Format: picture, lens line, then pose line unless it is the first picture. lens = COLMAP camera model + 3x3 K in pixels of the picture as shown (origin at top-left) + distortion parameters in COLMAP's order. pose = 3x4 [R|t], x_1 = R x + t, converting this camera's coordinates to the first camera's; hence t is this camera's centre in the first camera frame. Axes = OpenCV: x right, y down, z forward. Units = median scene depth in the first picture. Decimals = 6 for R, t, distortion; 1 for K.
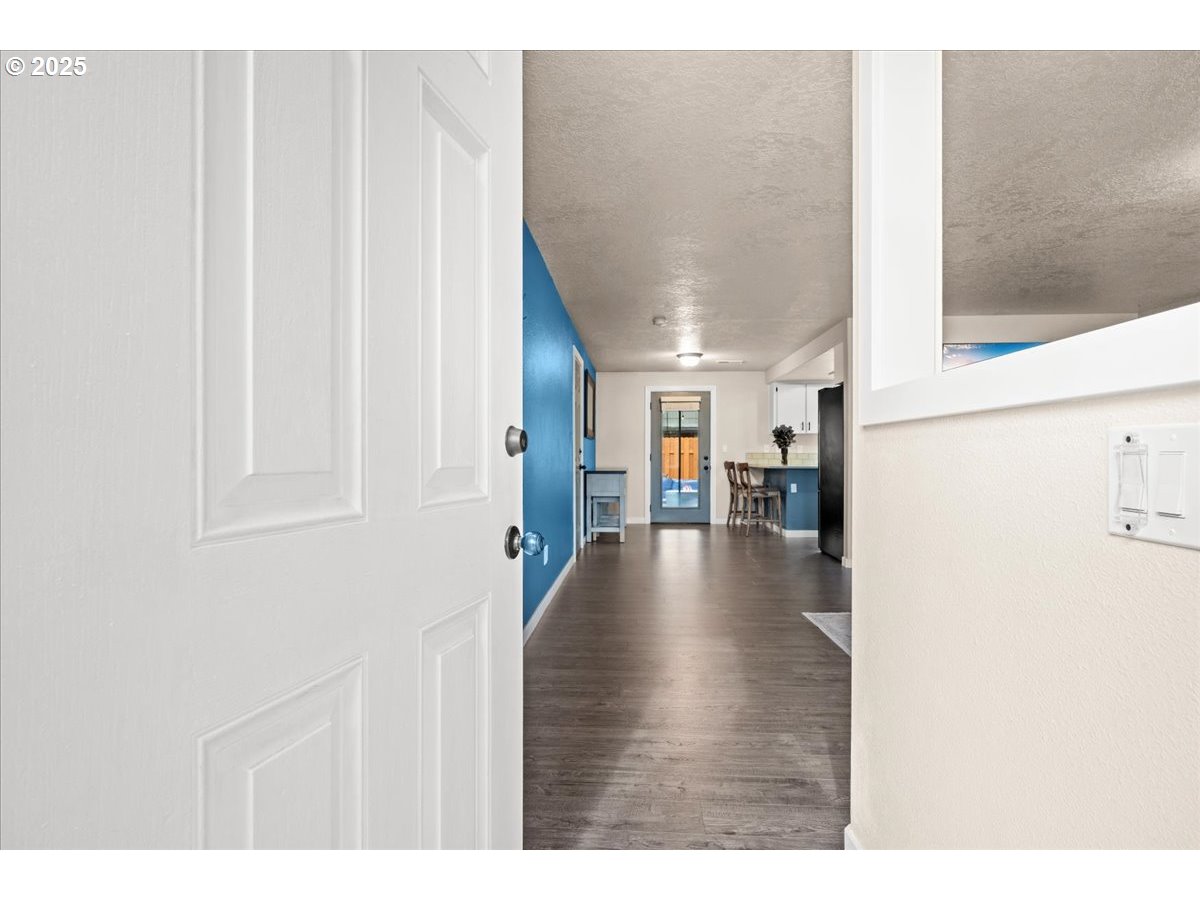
lens RADIAL K [[600.1, 0, 596.5], [0, 600.1, 463.2], [0, 0, 1]] dist [0.002179, -0.000003]
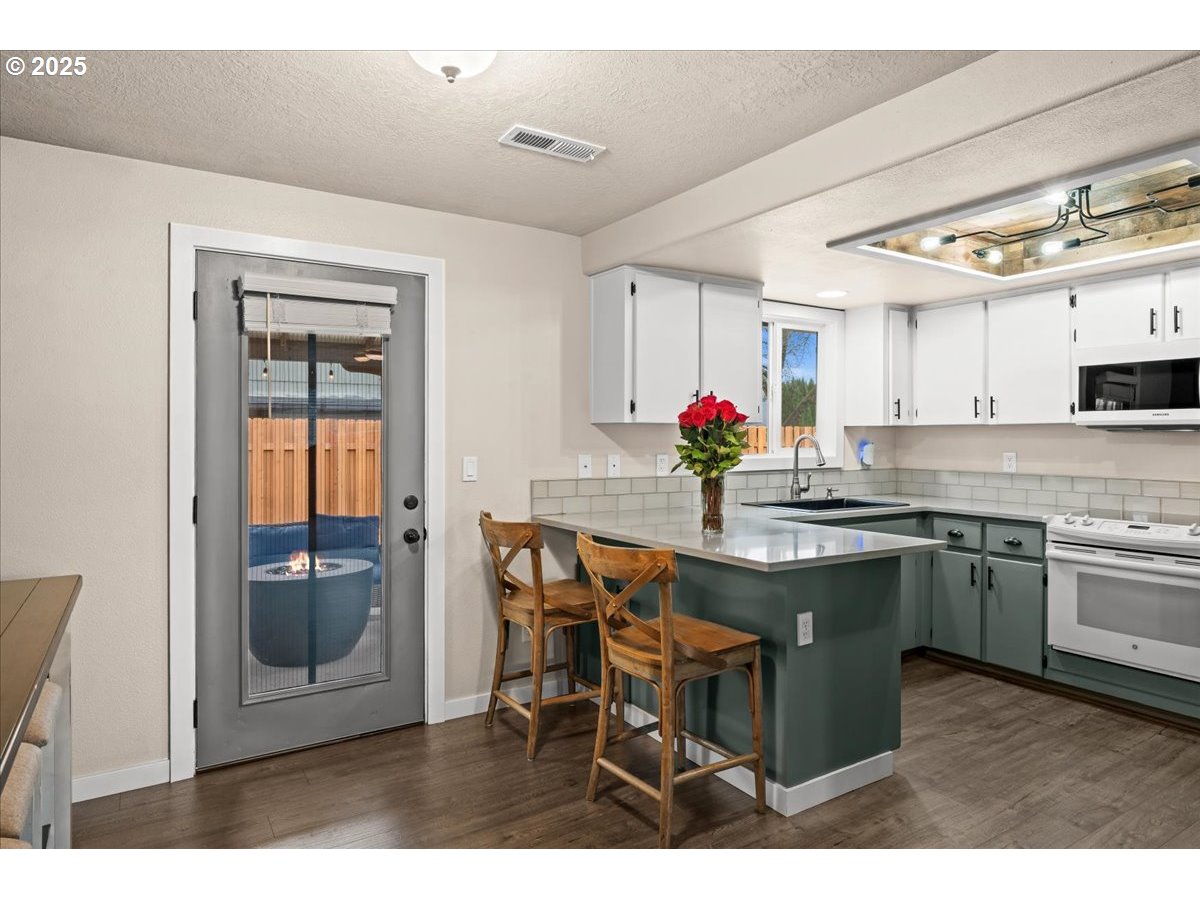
lens RADIAL K [[719.3, 0, 592.1], [0, 719.3, 439.9], [0, 0, 1]] dist [-0.000932, 0.001451]
pose [[0.809391, -0.004414, 0.587253, 0.054123], [0.007930, 0.999963, -0.003413, -0.041426], [-0.587216, 0.007420, 0.809396, 0.742725]]
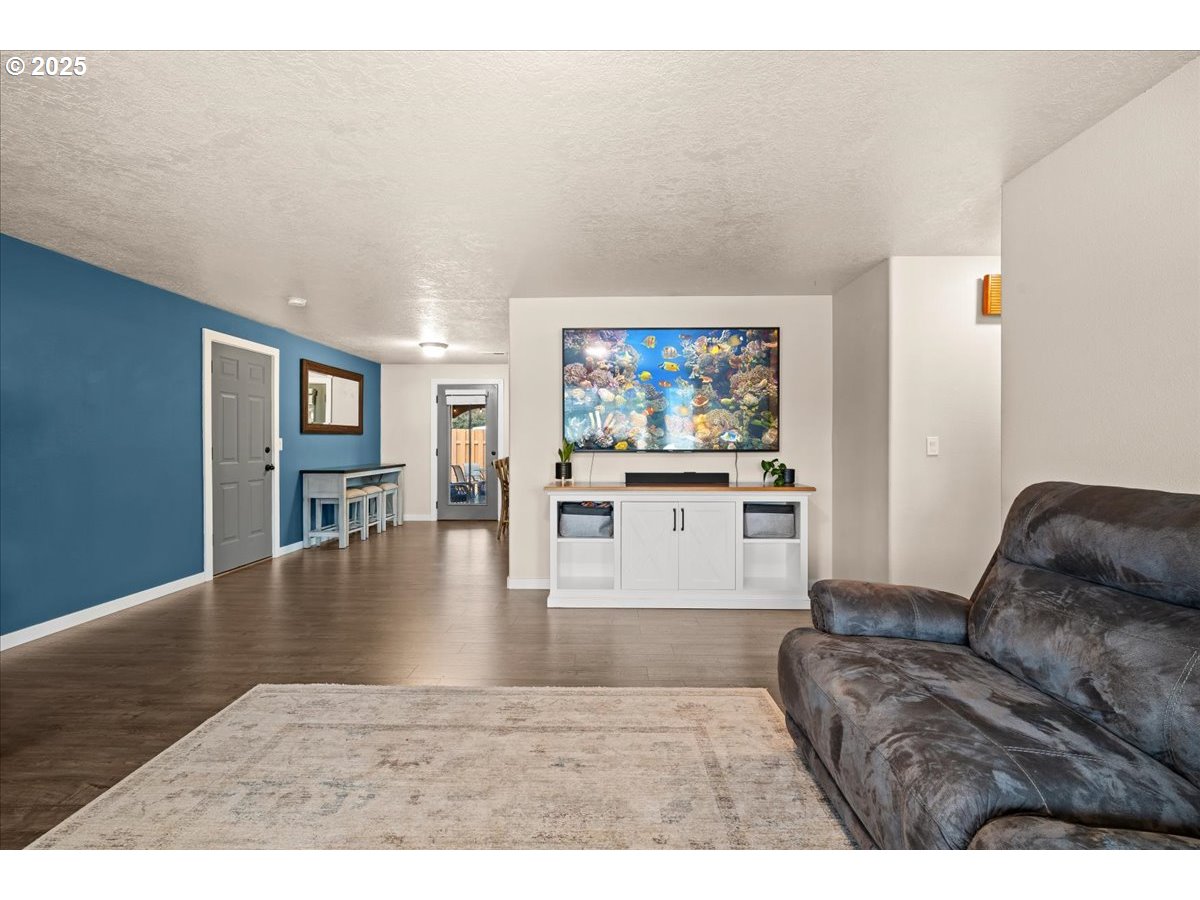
lens RADIAL K [[521.6, 0, 598.6], [0, 521.6, 444.4], [0, 0, 1]] dist [-0.007917, 0.000810]
pose [[0.998940, 0.001074, 0.046025, 0.350592], [-0.000754, 0.999975, -0.006977, -0.018933], [-0.046031, 0.006935, 0.998916, 0.166379]]
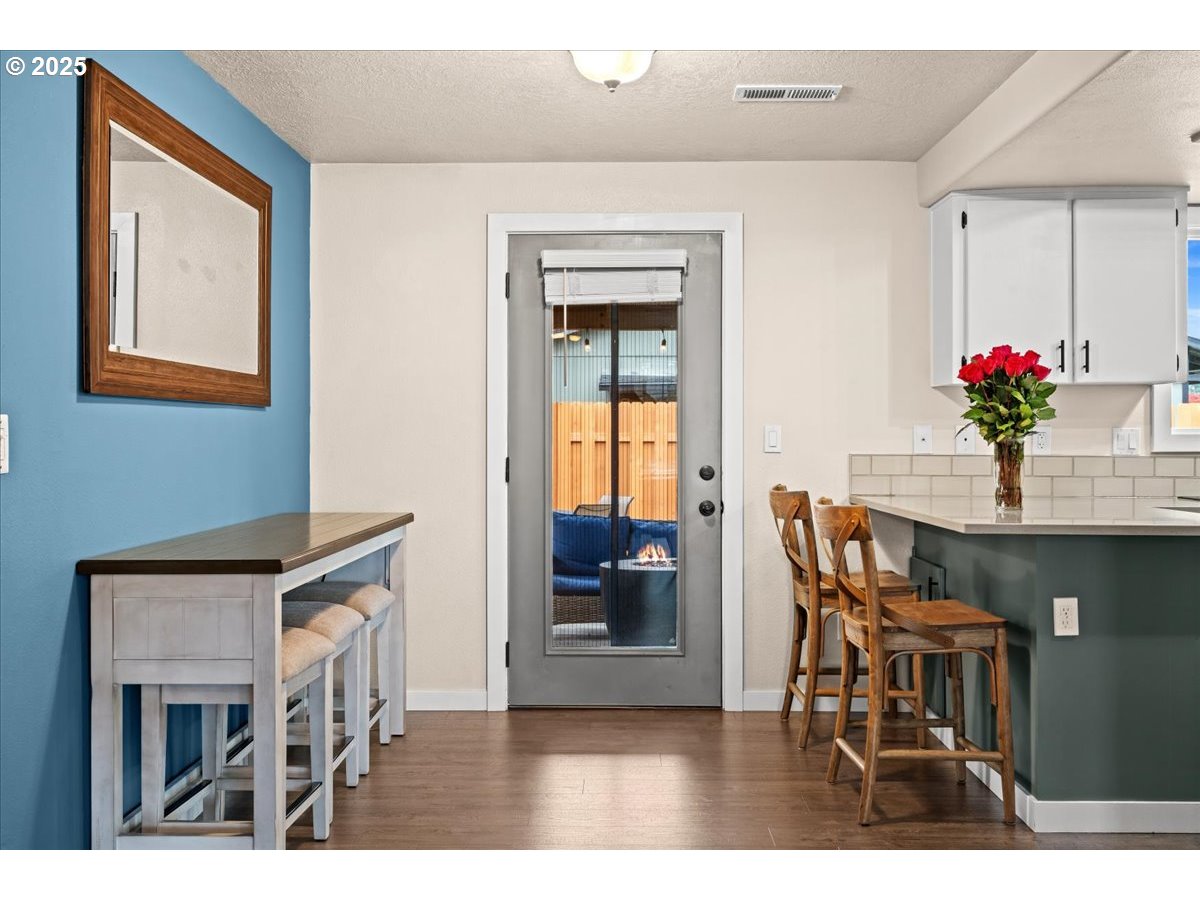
lens RADIAL K [[1117.9, 0, 599.1], [0, 1117.9, 440.0], [0, 0, 1]] dist [-0.002132, 0.000000]
pose [[0.998989, -0.001934, 0.044913, 0.122523], [0.002386, 0.999947, -0.010012, -0.020852], [-0.044891, 0.010109, 0.998941, 0.543669]]
